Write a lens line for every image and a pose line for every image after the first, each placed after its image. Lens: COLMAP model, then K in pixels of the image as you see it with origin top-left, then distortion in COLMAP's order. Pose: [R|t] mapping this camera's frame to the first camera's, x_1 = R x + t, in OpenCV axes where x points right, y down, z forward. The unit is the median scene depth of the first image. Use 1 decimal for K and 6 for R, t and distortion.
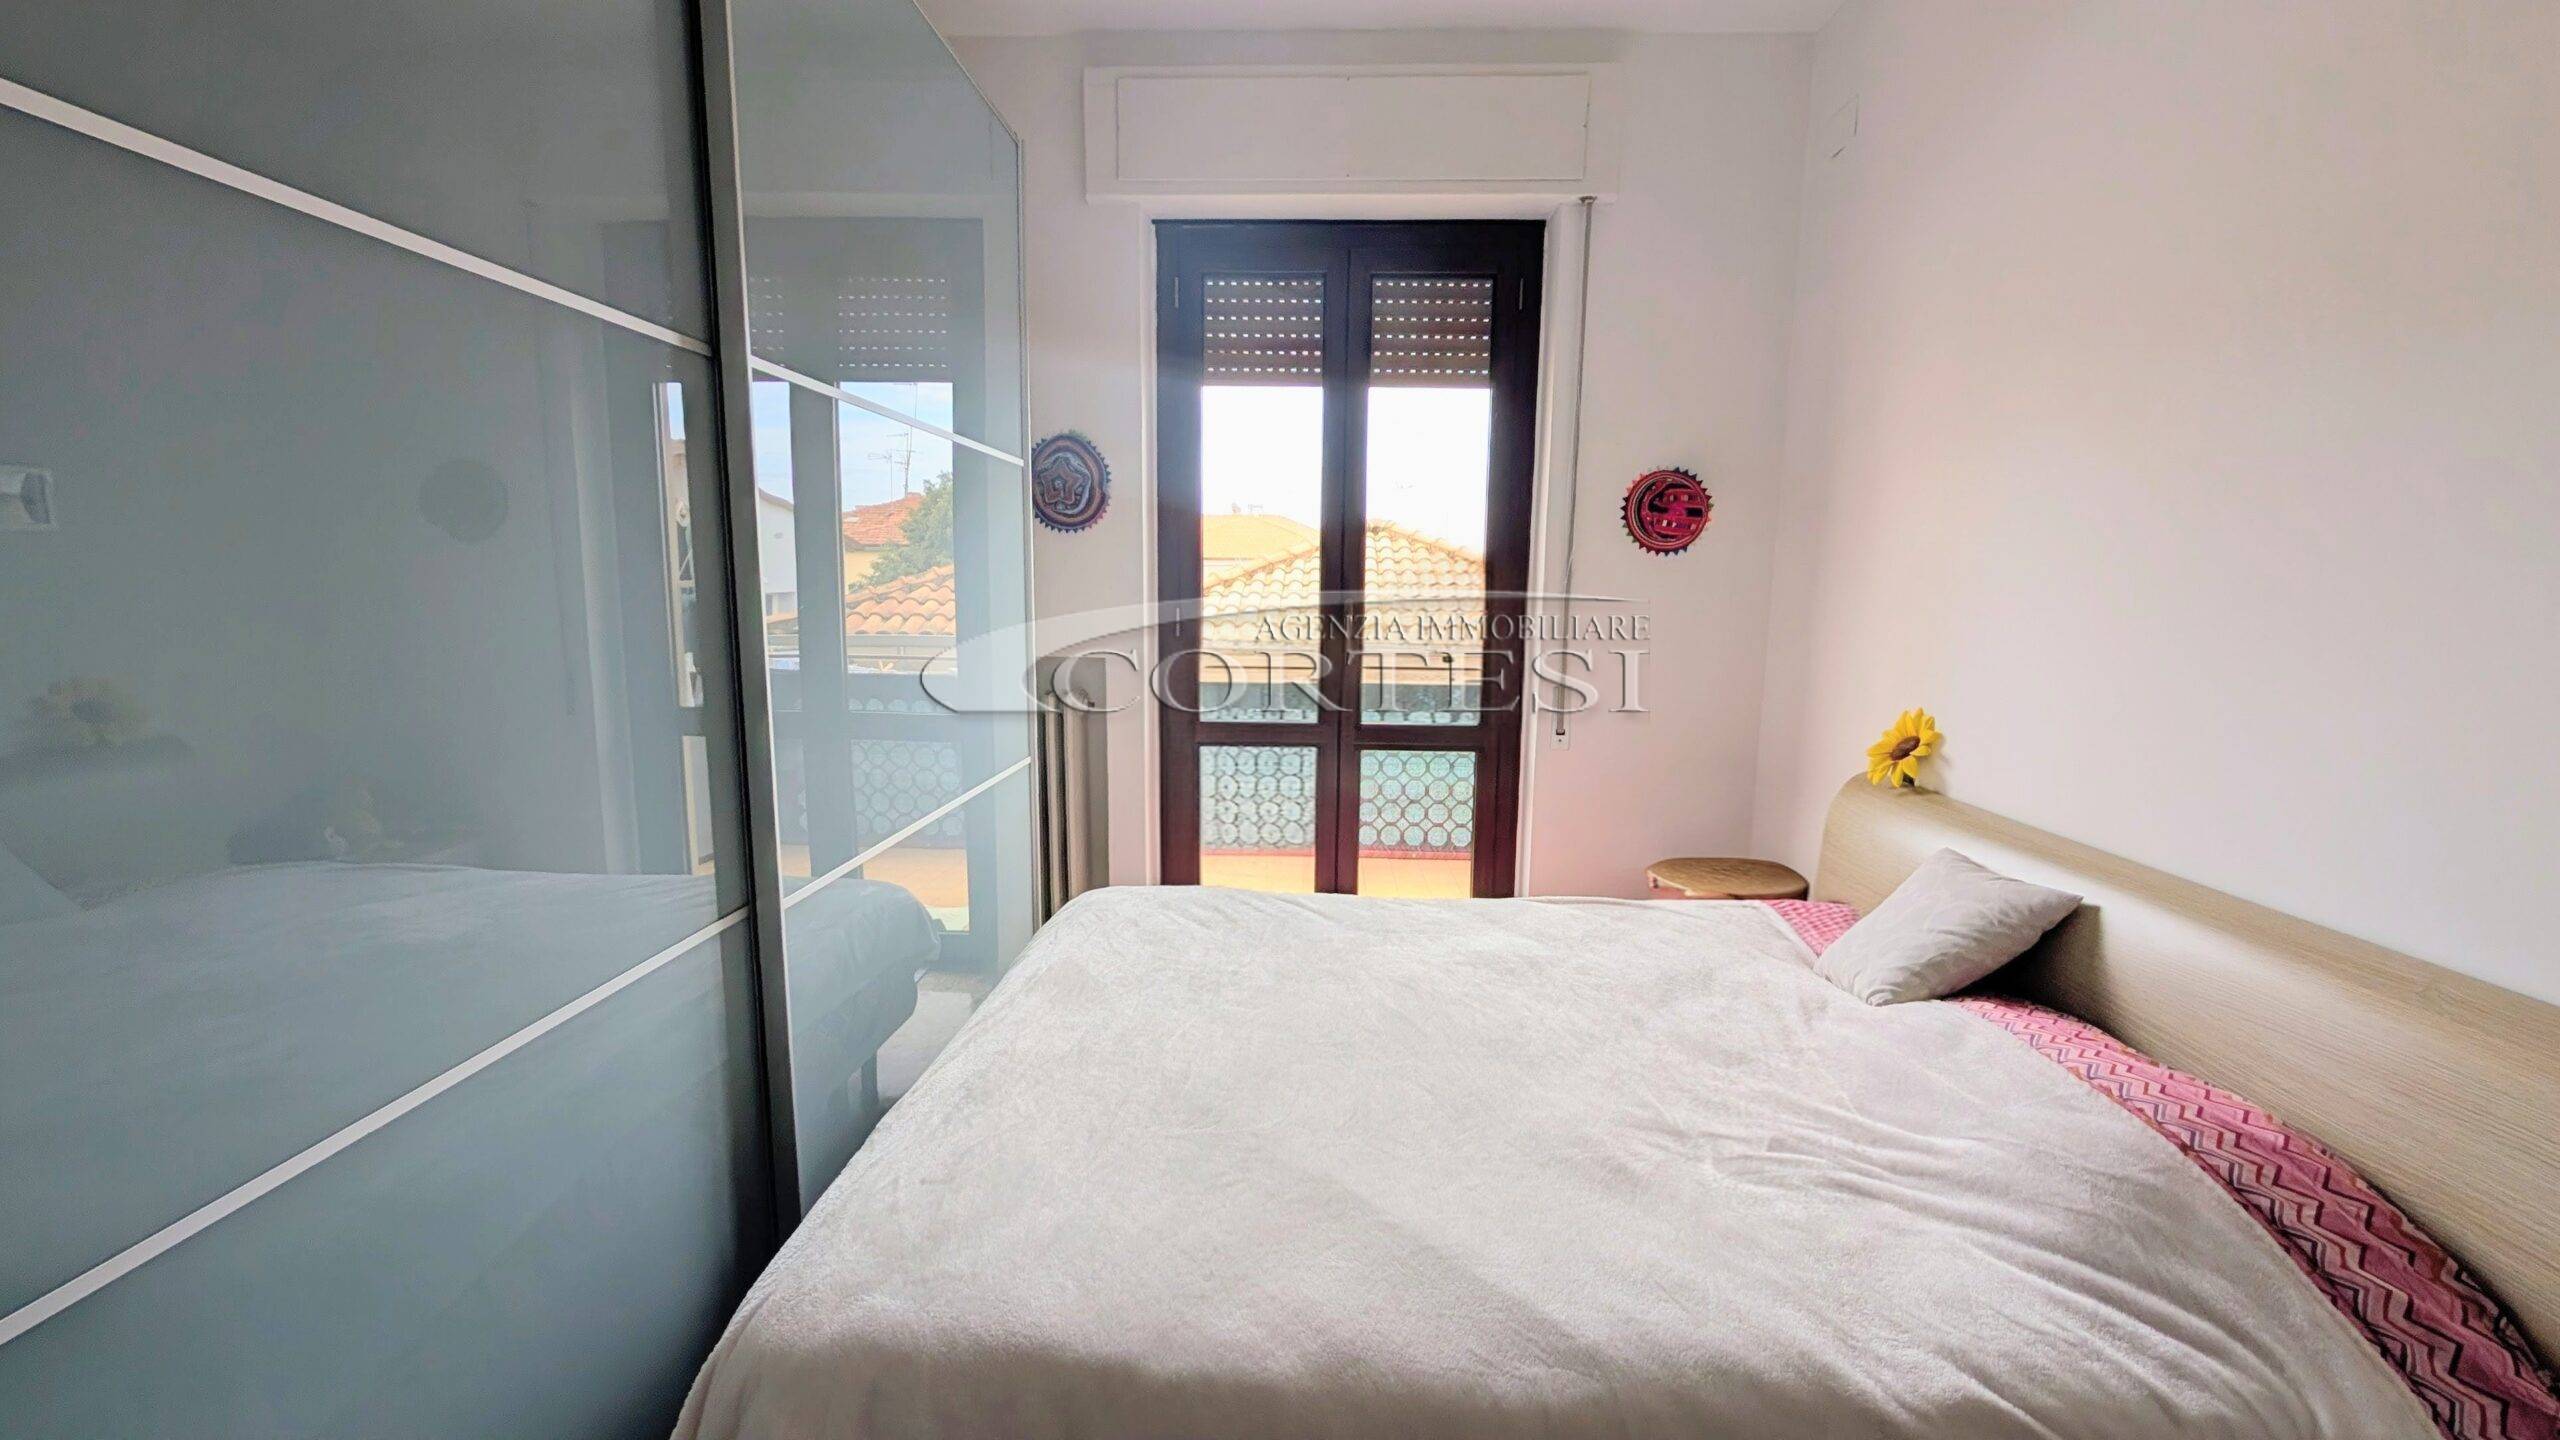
lens RADIAL K [[969.2, 0, 1290.6], [0, 969.2, 730.3], [0, 0, 1]] dist [-0.000004, 0.000904]
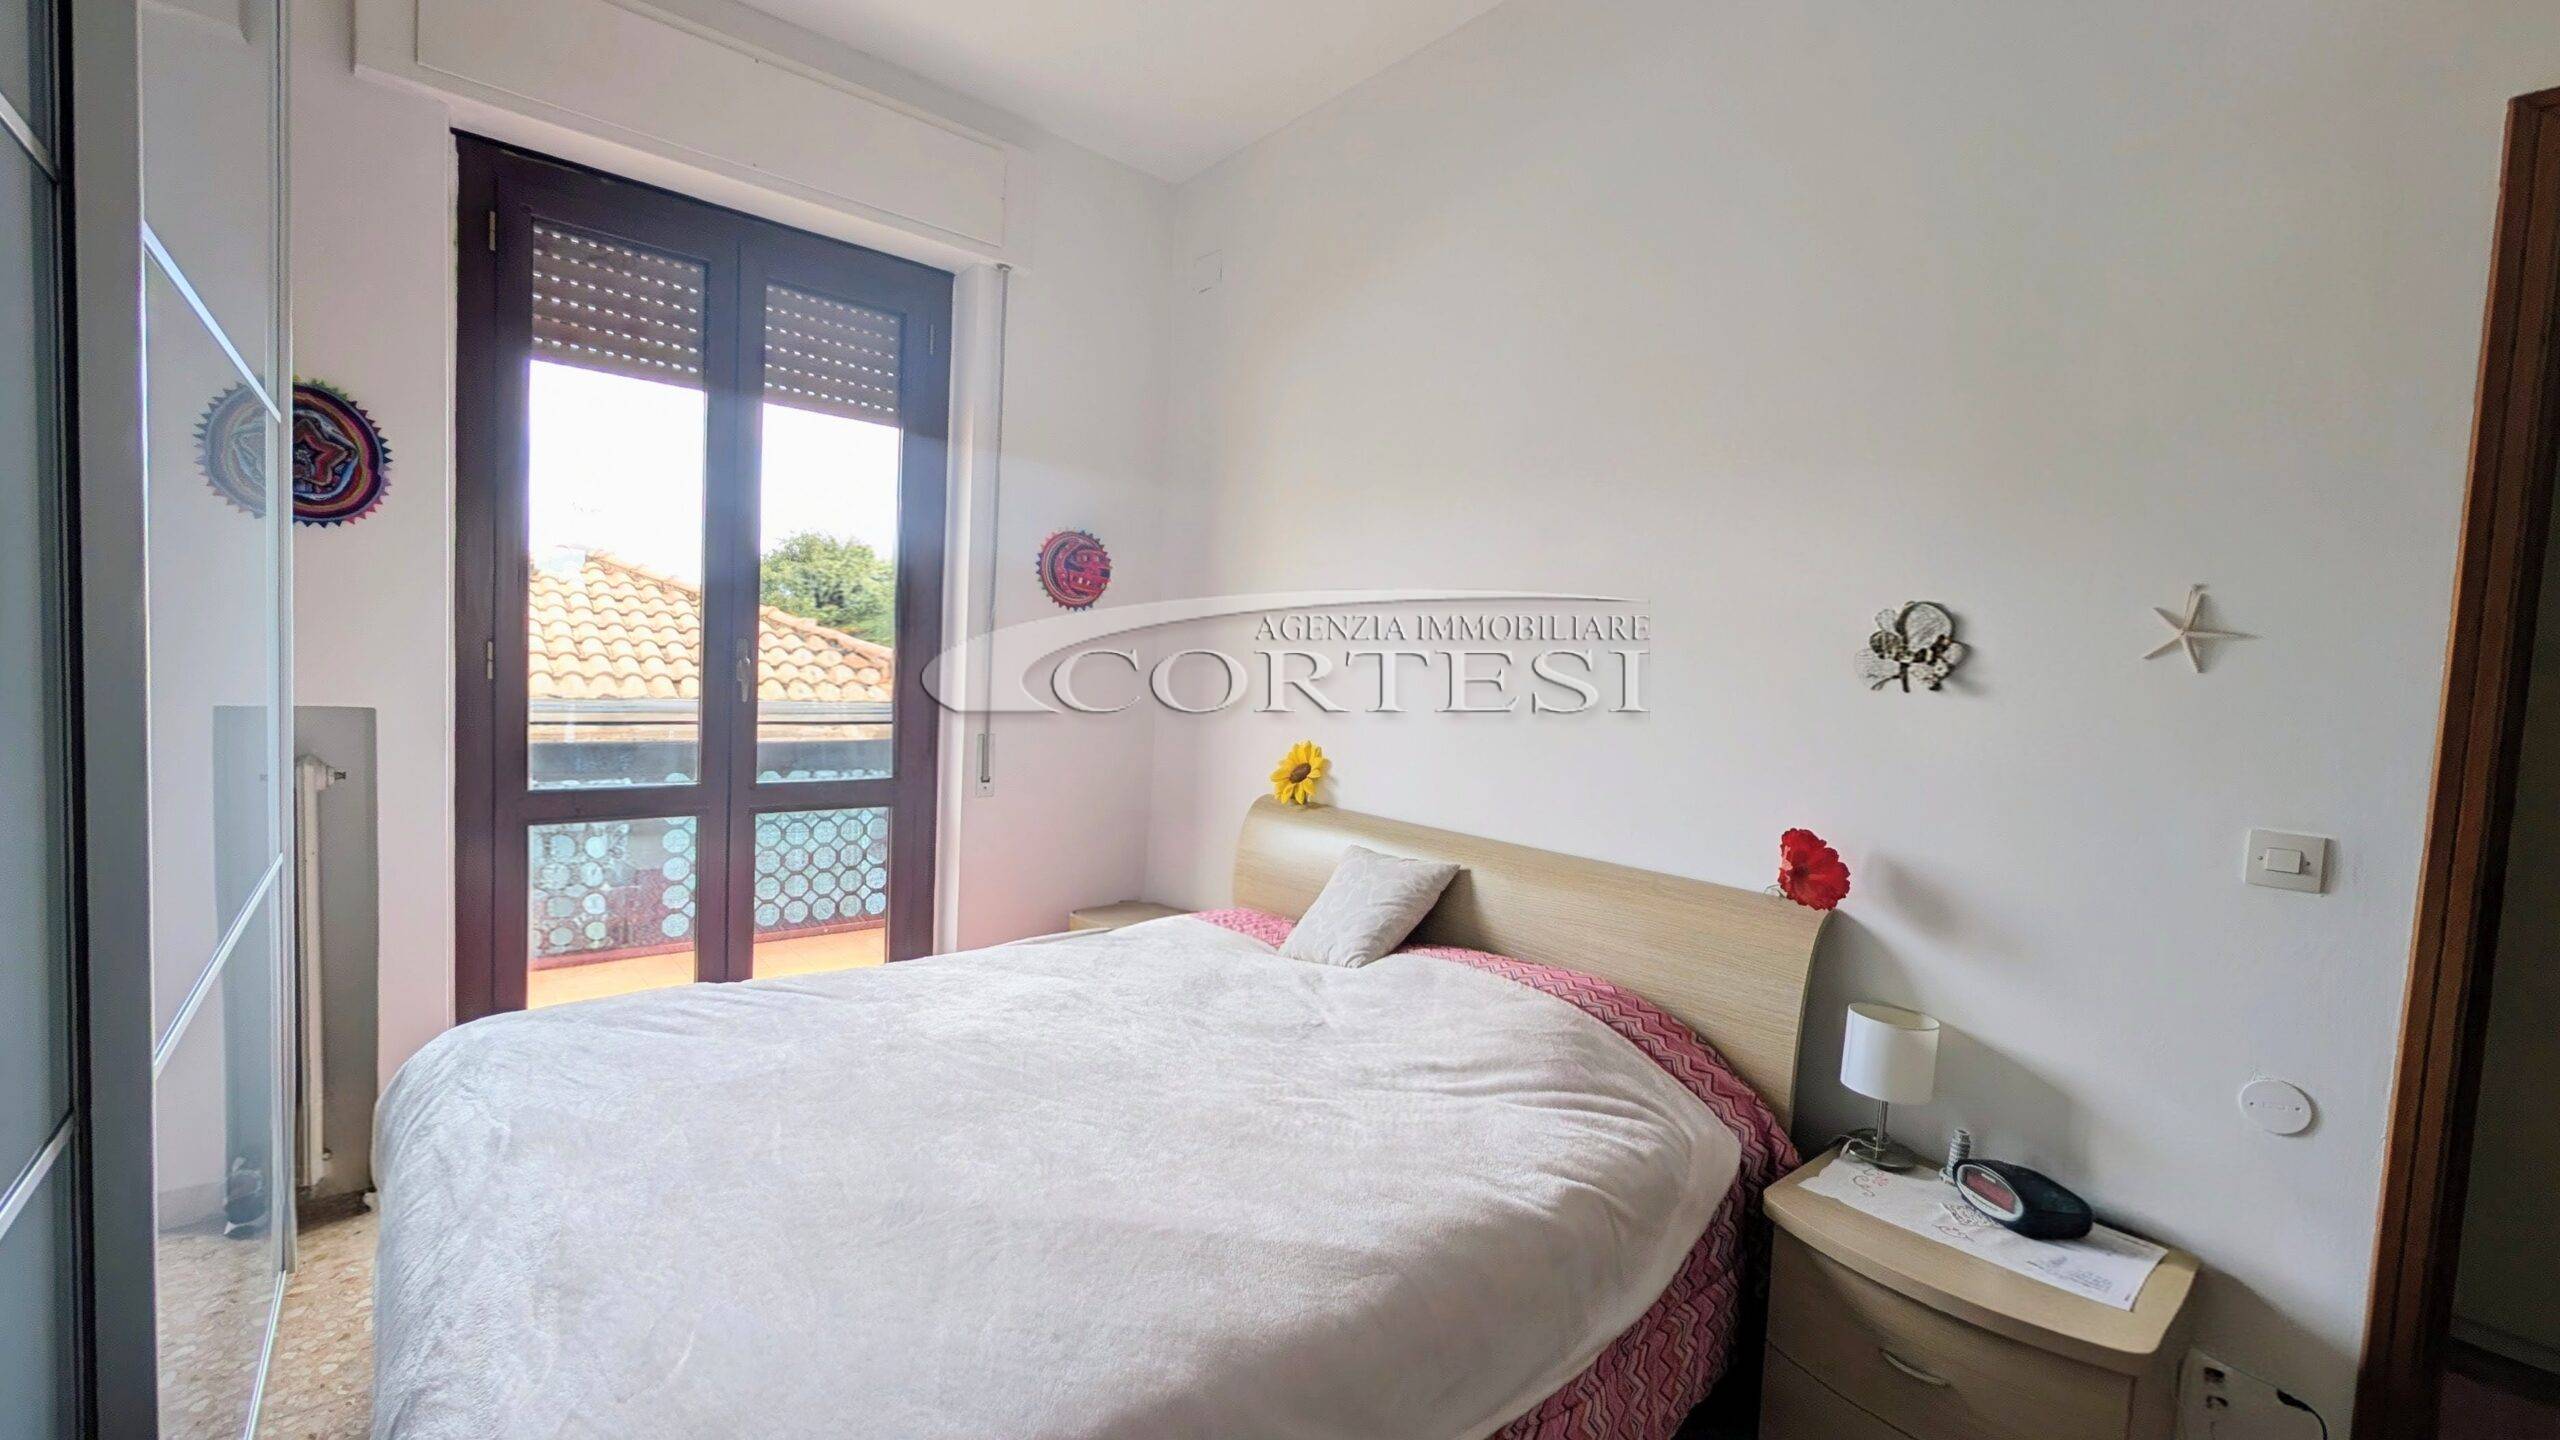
lens RADIAL K [[1012.4, 0, 1240.7], [0, 1012.4, 737.5], [0, 0, 1]] dist [0.002404, -0.000470]
pose [[0.759691, -0.023389, 0.649864, -0.280060], [0.058570, 0.997752, -0.032558, 0.010734], [-0.647641, 0.062796, 0.759353, 0.046882]]
